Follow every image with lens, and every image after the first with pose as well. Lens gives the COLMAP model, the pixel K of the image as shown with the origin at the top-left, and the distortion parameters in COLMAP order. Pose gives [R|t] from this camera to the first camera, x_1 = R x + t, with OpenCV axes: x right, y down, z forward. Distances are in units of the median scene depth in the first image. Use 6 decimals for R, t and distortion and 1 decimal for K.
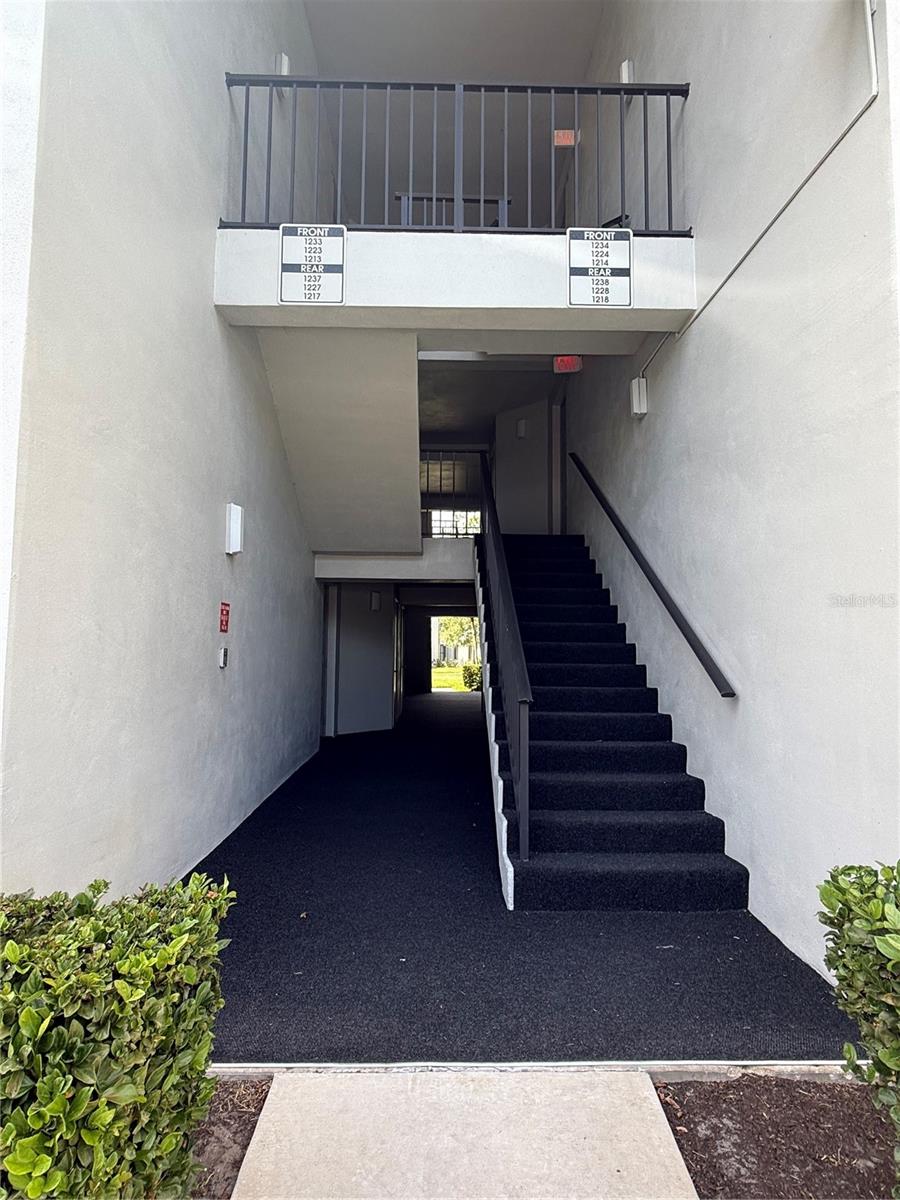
lens RADIAL K [[628.9, 0, 450.0], [0, 628.9, 600.0], [0, 0, 1]] dist [-0.000310, -0.000044]
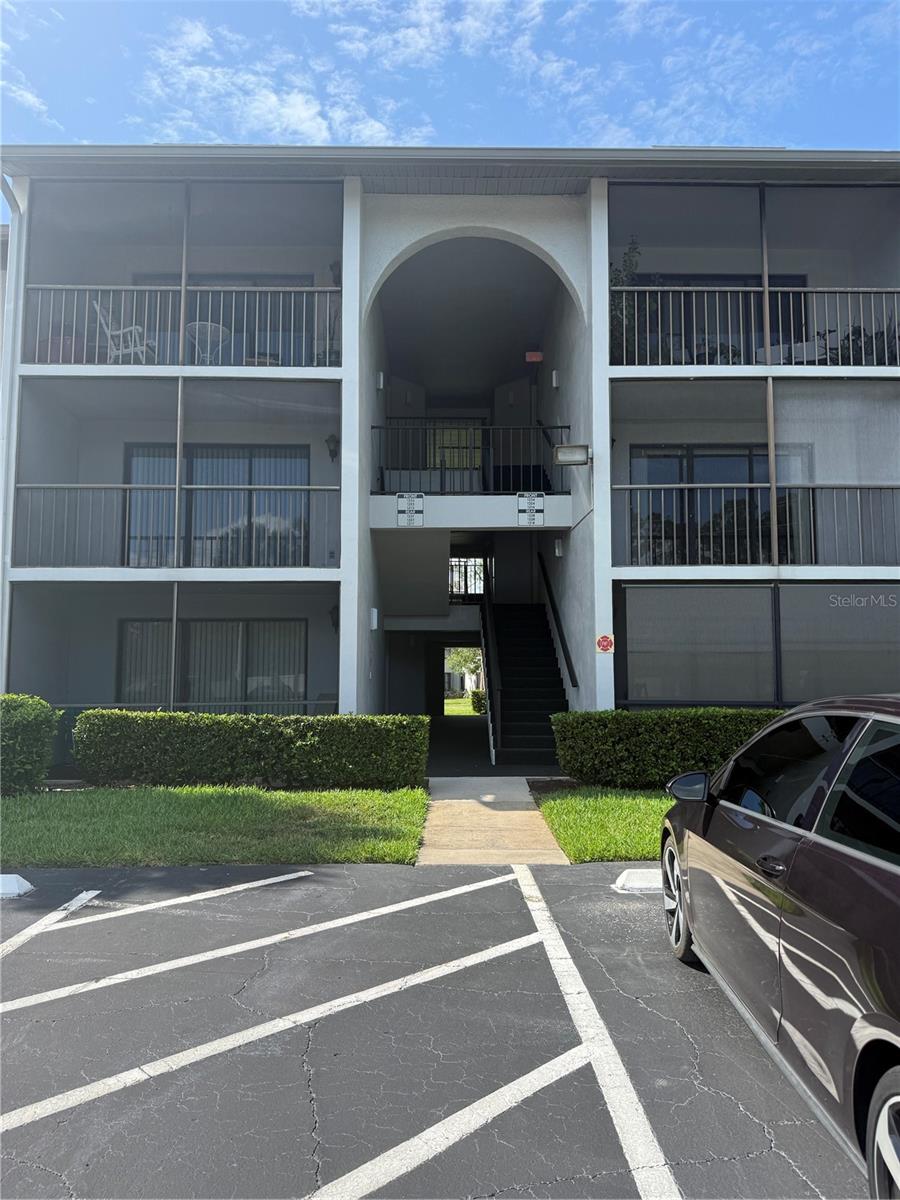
lens RADIAL K [[840.8, 0, 450.0], [0, 840.8, 600.0], [0, 0, 1]] dist [0.064912, -0.083104]
pose [[0.999951, -0.009870, 0.000838, -0.070873], [0.009885, 0.999738, -0.020638, -0.119214], [-0.000634, 0.020645, 0.999787, -2.097664]]
